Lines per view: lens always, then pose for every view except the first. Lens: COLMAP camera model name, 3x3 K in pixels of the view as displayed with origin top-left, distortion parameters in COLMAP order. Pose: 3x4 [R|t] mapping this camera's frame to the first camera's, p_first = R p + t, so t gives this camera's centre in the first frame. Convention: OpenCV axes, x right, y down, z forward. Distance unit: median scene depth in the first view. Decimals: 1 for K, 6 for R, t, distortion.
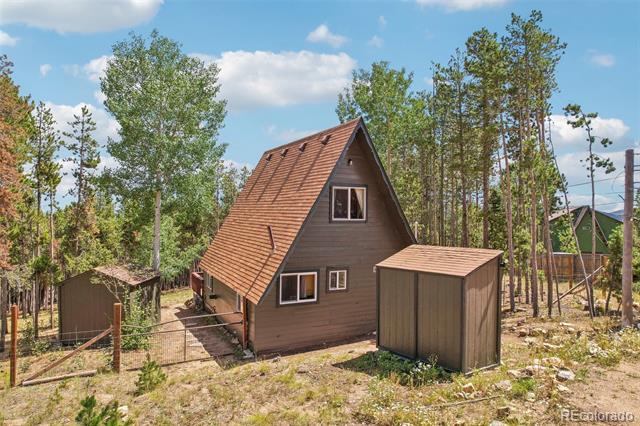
lens RADIAL K [[410.6, 0, 321.1], [0, 410.6, 200.1], [0, 0, 1]] dist [-0.041774, 0.029521]
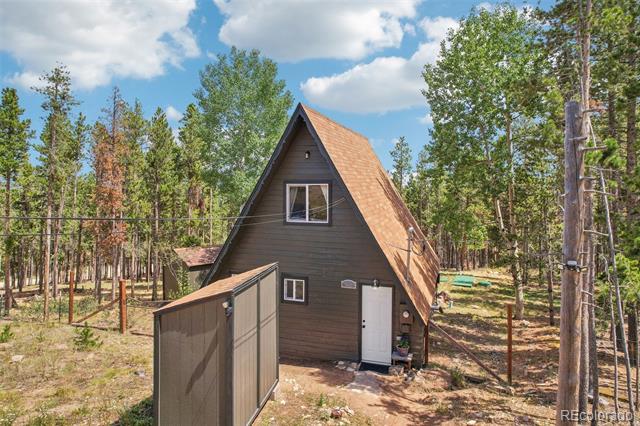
lens RADIAL K [[412.6, 0, 317.2], [0, 412.6, 180.4], [0, 0, 1]] dist [-0.030743, 0.002082]
pose [[0.722649, -0.014462, -0.691064, 0.708780], [0.017720, 0.999840, -0.002394, -0.038146], [0.690988, -0.010515, 0.722790, 0.408582]]
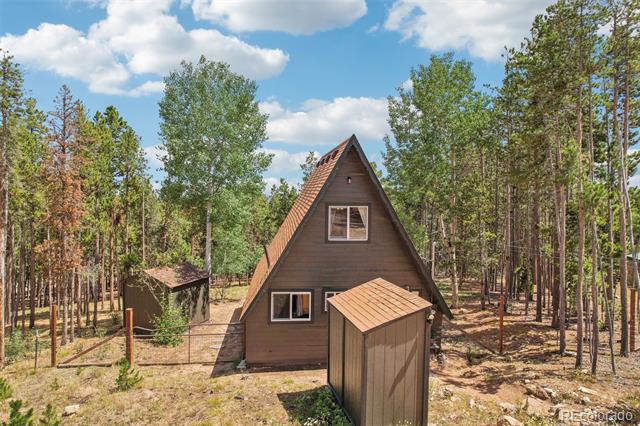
lens RADIAL K [[410.6, 0, 321.1], [0, 410.6, 200.1], [0, 0, 1]] dist [-0.041774, 0.029521]
pose [[0.935157, 0.009860, -0.354097, 0.362703], [0.004079, 0.999247, 0.038597, -0.086025], [0.354211, -0.037539, 0.934412, 0.088492]]
